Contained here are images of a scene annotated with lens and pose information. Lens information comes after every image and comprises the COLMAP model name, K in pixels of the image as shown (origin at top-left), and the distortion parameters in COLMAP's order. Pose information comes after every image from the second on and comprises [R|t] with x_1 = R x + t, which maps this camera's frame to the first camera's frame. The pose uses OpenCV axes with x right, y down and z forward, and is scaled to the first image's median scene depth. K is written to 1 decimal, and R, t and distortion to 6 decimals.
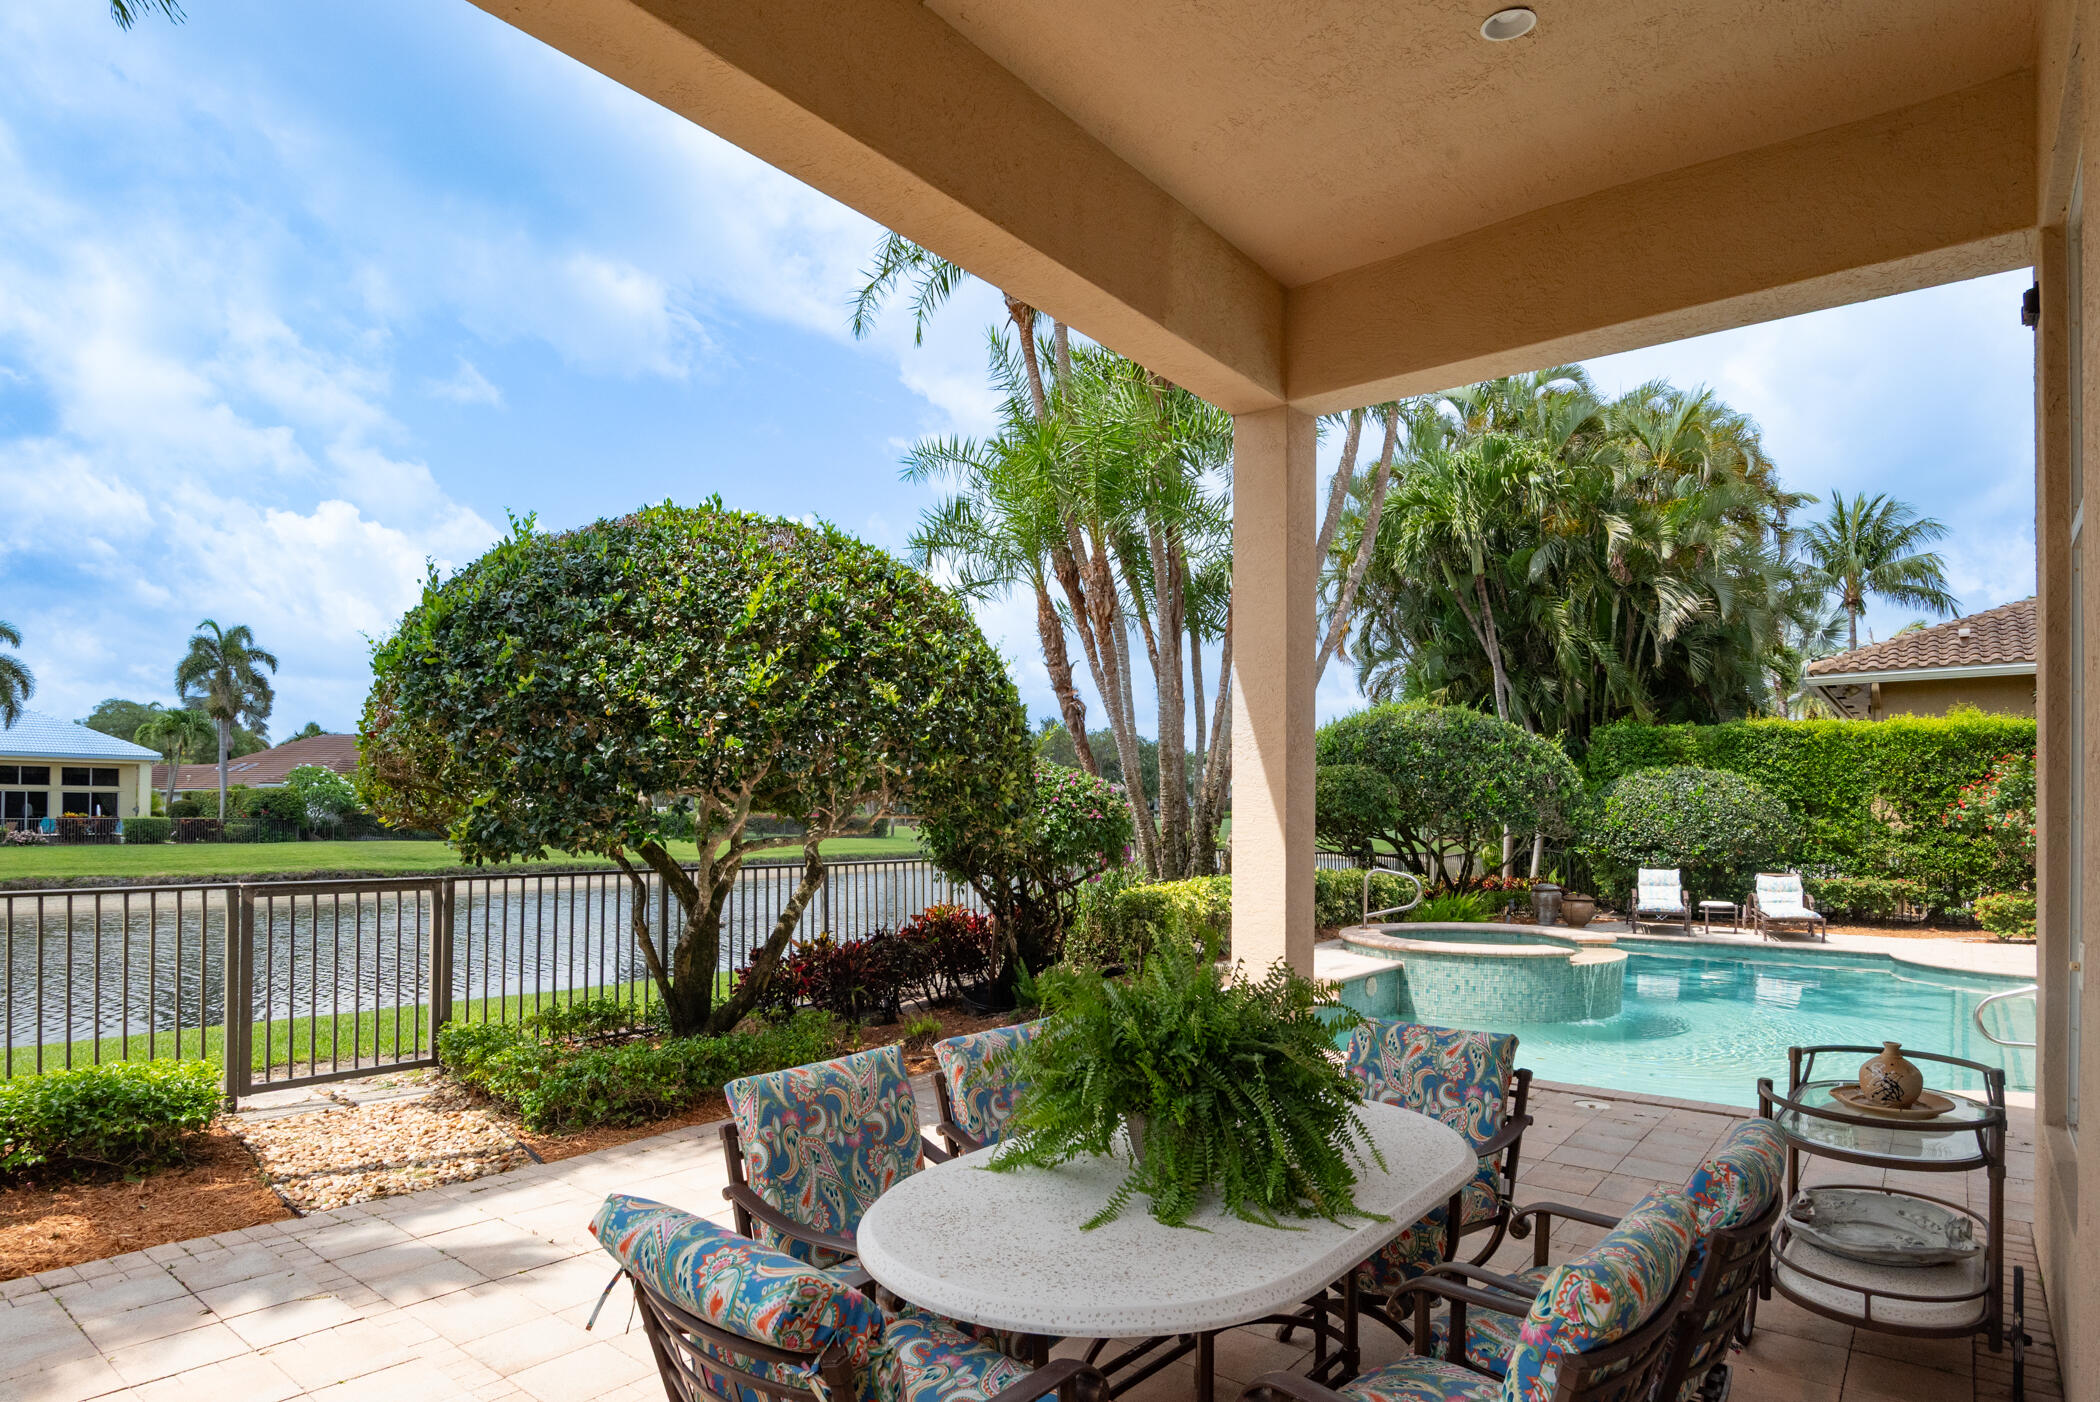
lens RADIAL K [[1141.2, 0, 1050.6], [0, 1141.2, 788.1], [0, 0, 1]] dist [-0.028150, -0.000515]
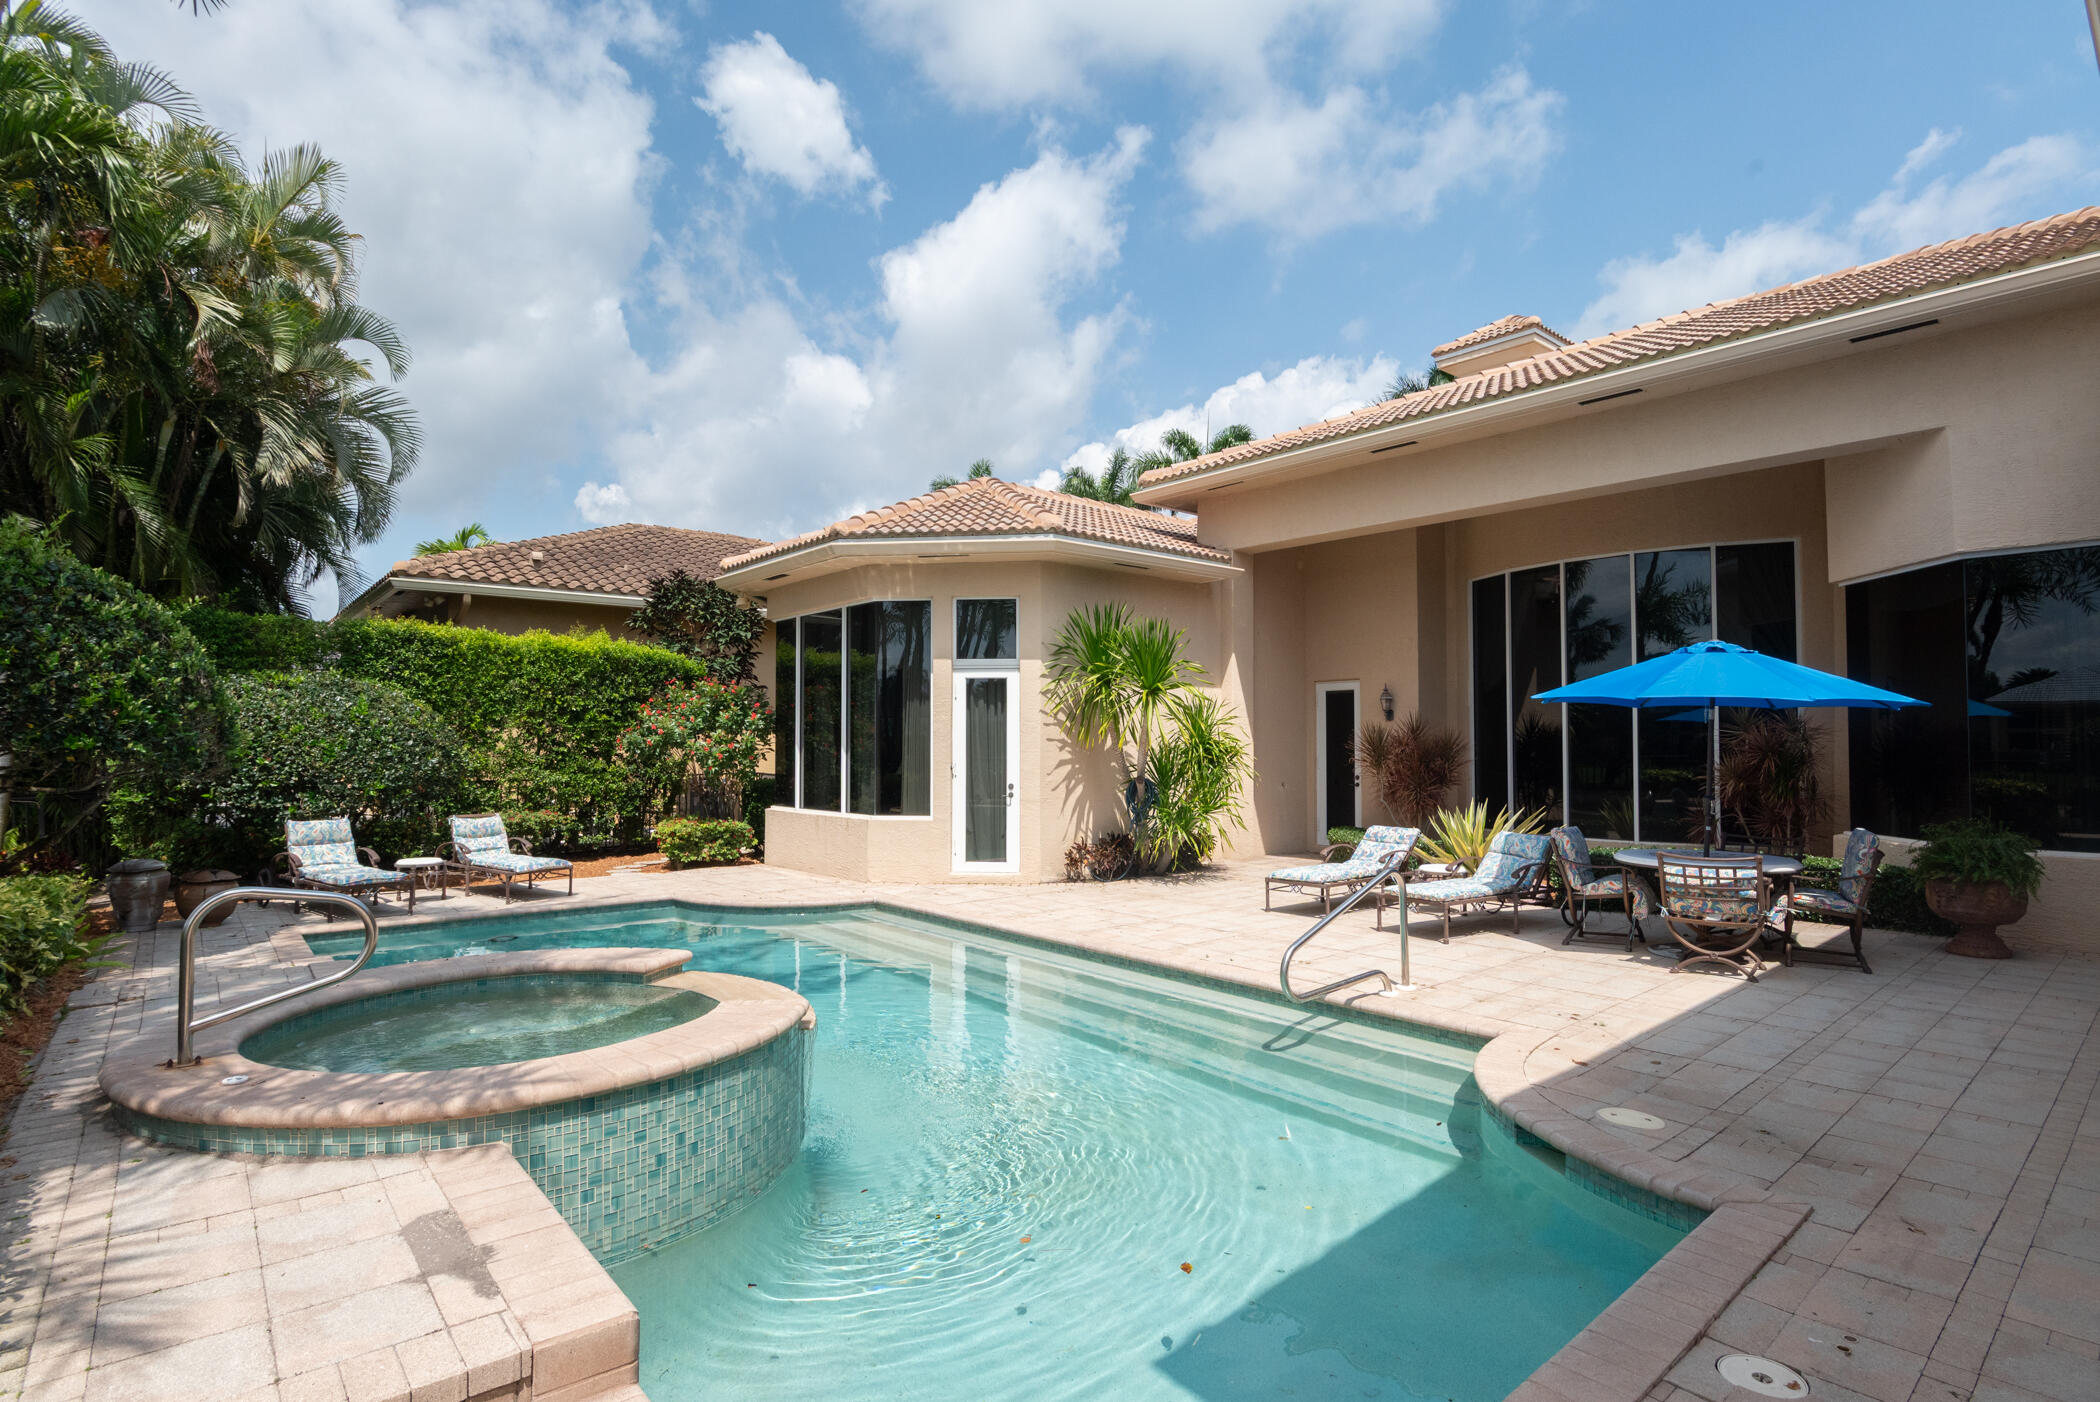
lens RADIAL K [[1037.2, 0, 1054.0], [0, 1037.2, 715.0], [0, 0, 1]] dist [-0.004084, -0.000628]
pose [[0.180948, 0.021524, 0.983257, 0.001868], [-0.020096, 0.999633, -0.018184, 0.010841], [-0.983287, -0.016469, 0.181314, 0.452127]]
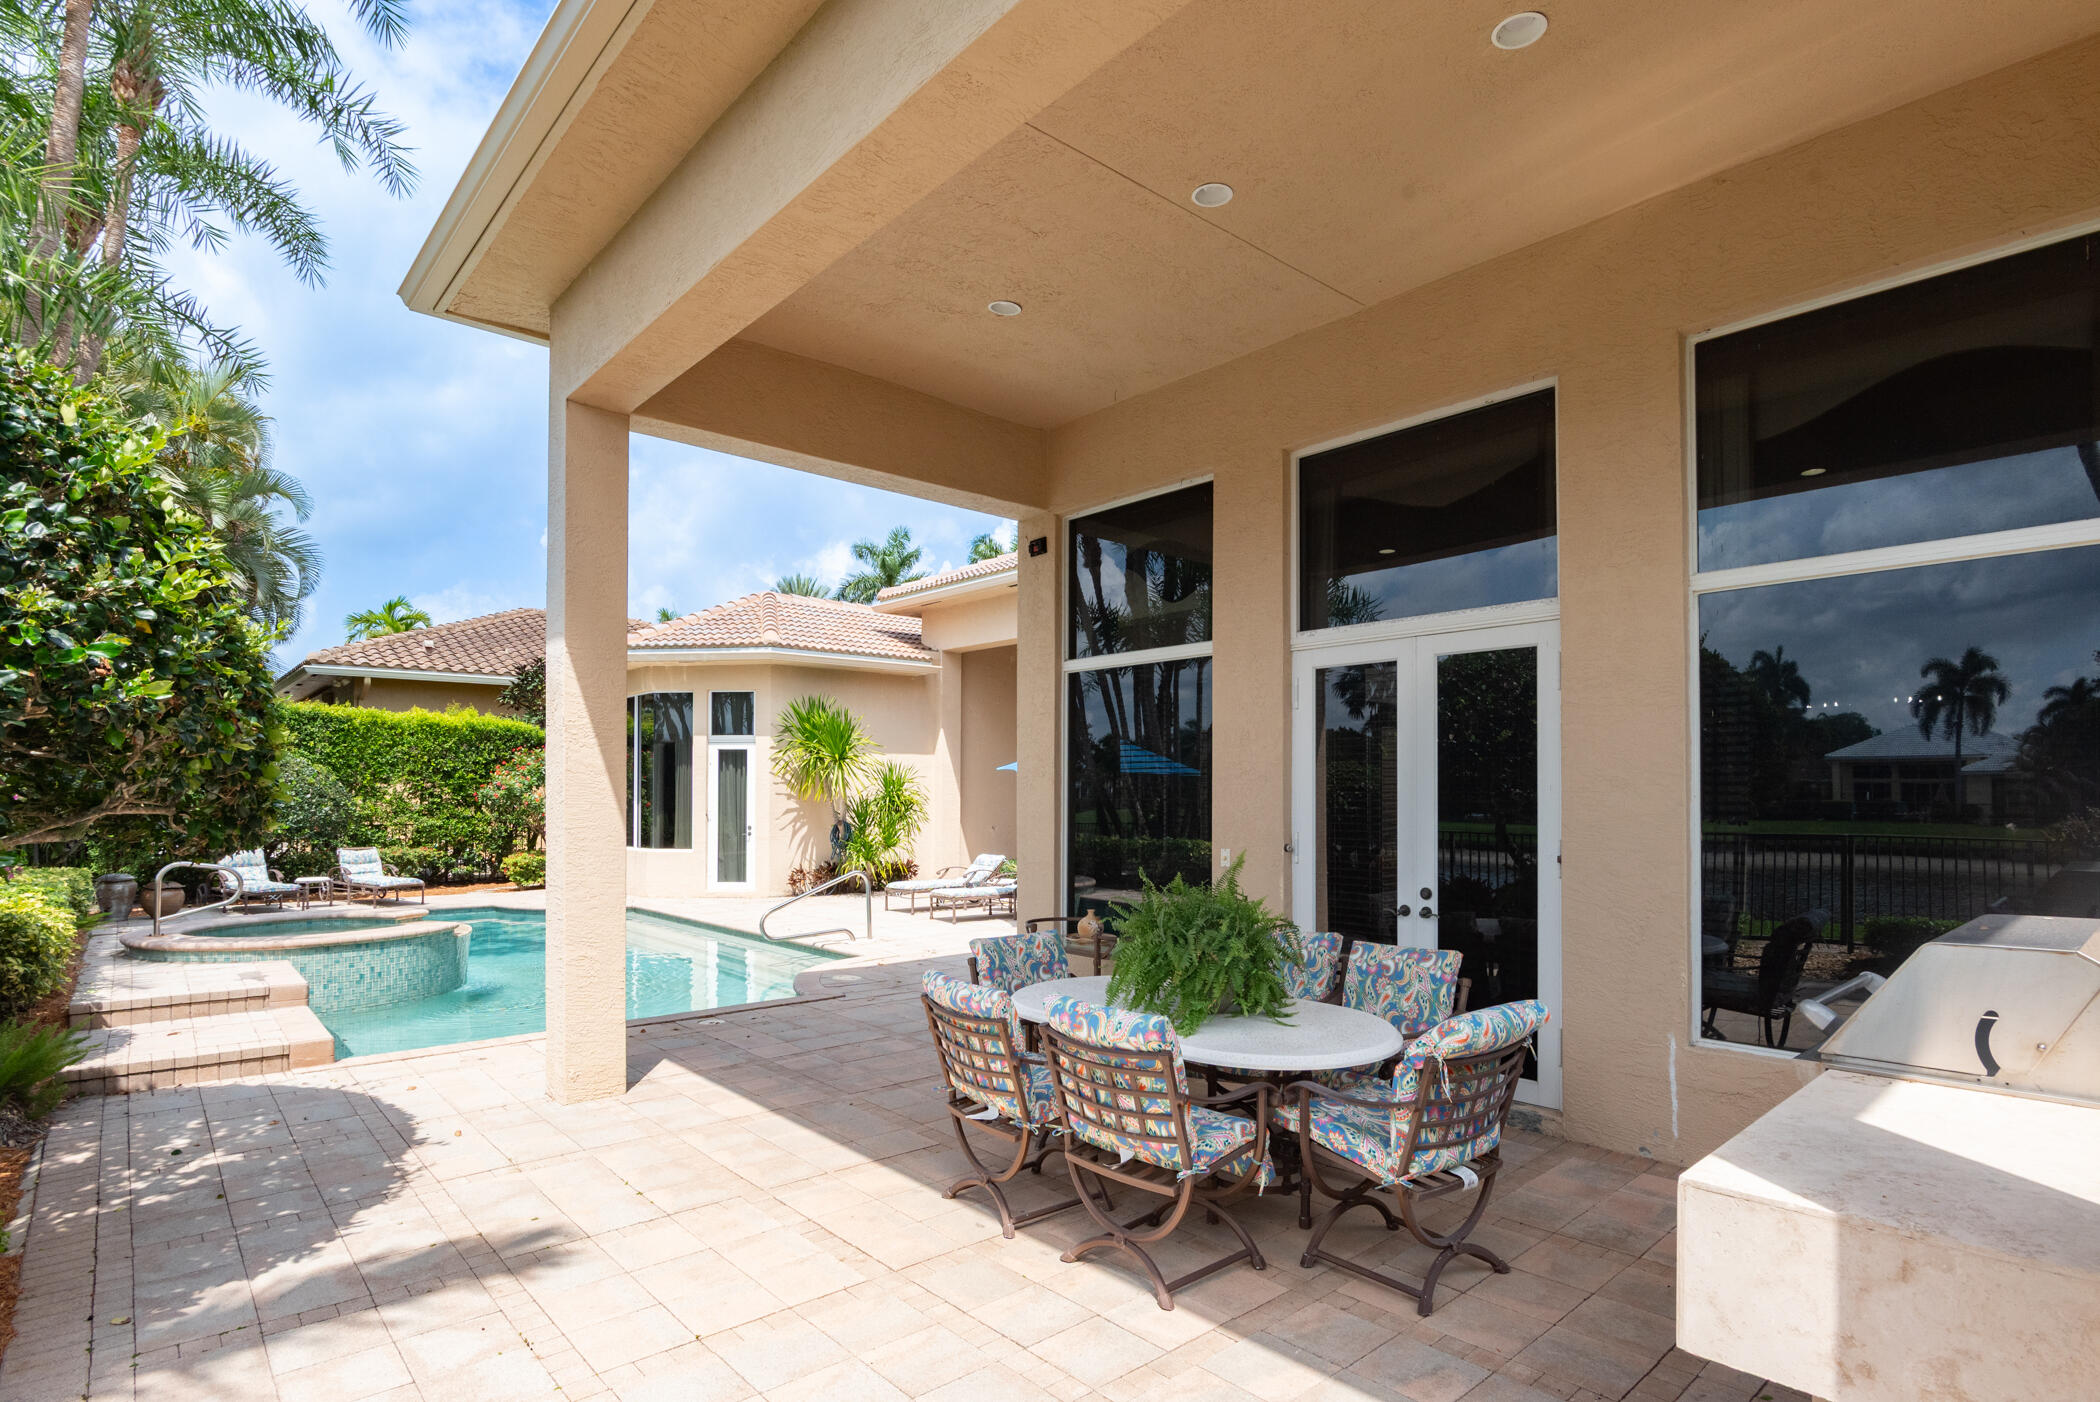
lens RADIAL K [[1061.3, 0, 1045.9], [0, 1061.3, 776.0], [0, 0, 1]] dist [0.001086, 0.000077]
pose [[0.169447, 0.010464, 0.985484, -0.250640], [-0.021145, 0.999752, -0.006980, -0.000533], [-0.985312, -0.019655, 0.169627, 0.159965]]
